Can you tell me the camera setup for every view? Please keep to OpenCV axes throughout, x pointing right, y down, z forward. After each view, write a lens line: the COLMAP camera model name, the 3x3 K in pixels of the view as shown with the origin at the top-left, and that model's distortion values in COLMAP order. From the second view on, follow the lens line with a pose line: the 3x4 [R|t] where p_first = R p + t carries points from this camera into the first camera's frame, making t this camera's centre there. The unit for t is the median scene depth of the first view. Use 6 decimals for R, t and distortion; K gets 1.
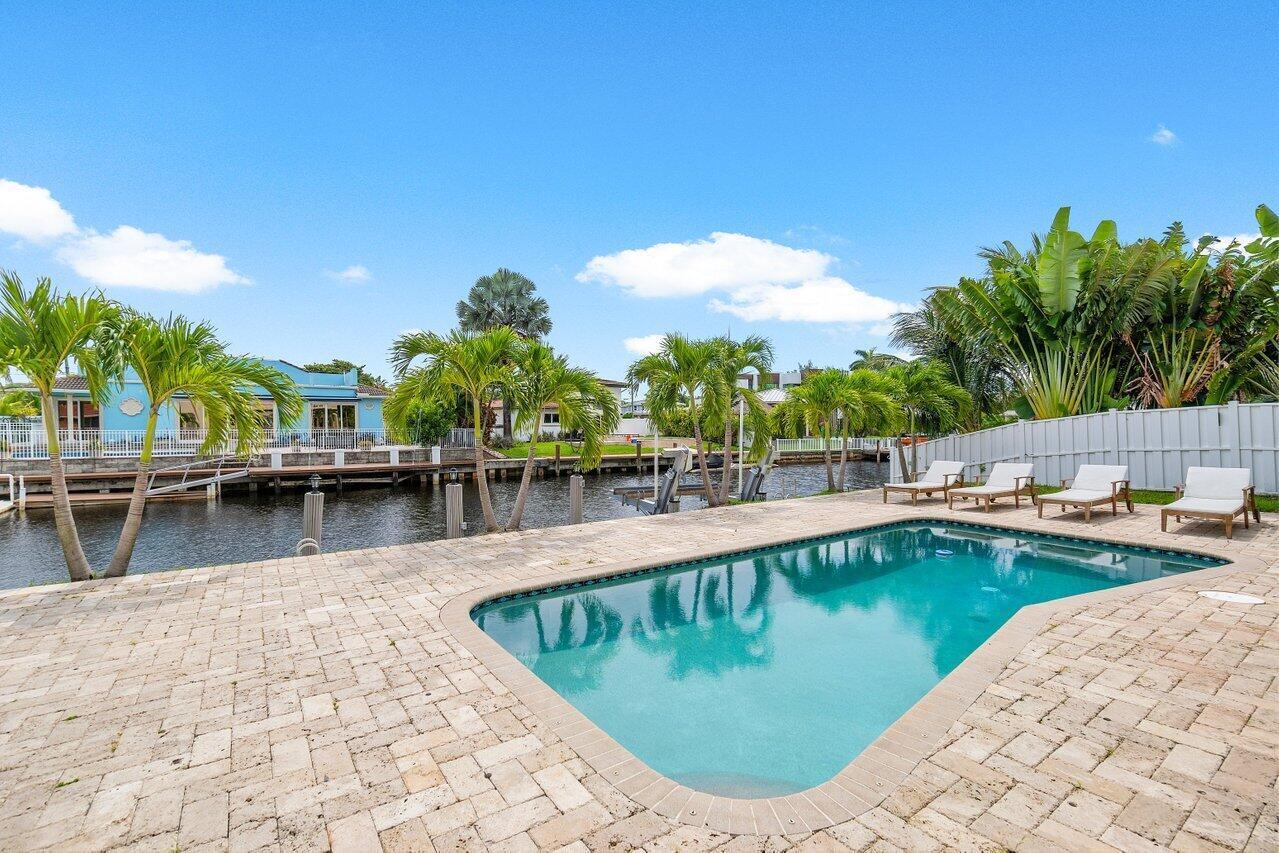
lens RADIAL K [[559.6, 0, 635.1], [0, 559.6, 427.5], [0, 0, 1]] dist [-0.007241, 0.001697]
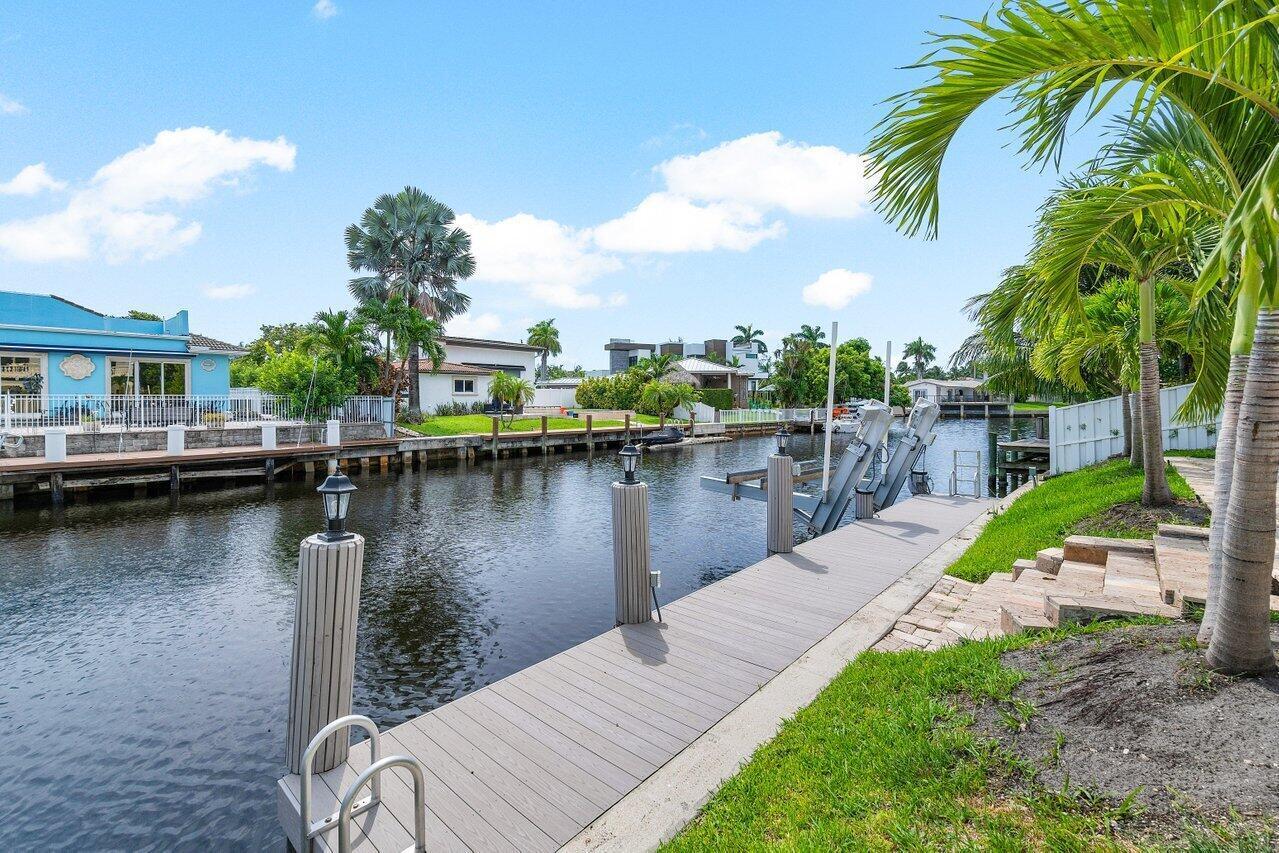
lens RADIAL K [[559.6, 0, 627.7], [0, 559.6, 397.2], [0, 0, 1]] dist [-0.007241, 0.001697]
pose [[0.968163, -0.002699, 0.250305, -0.165141], [0.006384, 0.999883, -0.013914, 0.016052], [-0.250238, 0.015069, 0.968067, 0.225273]]
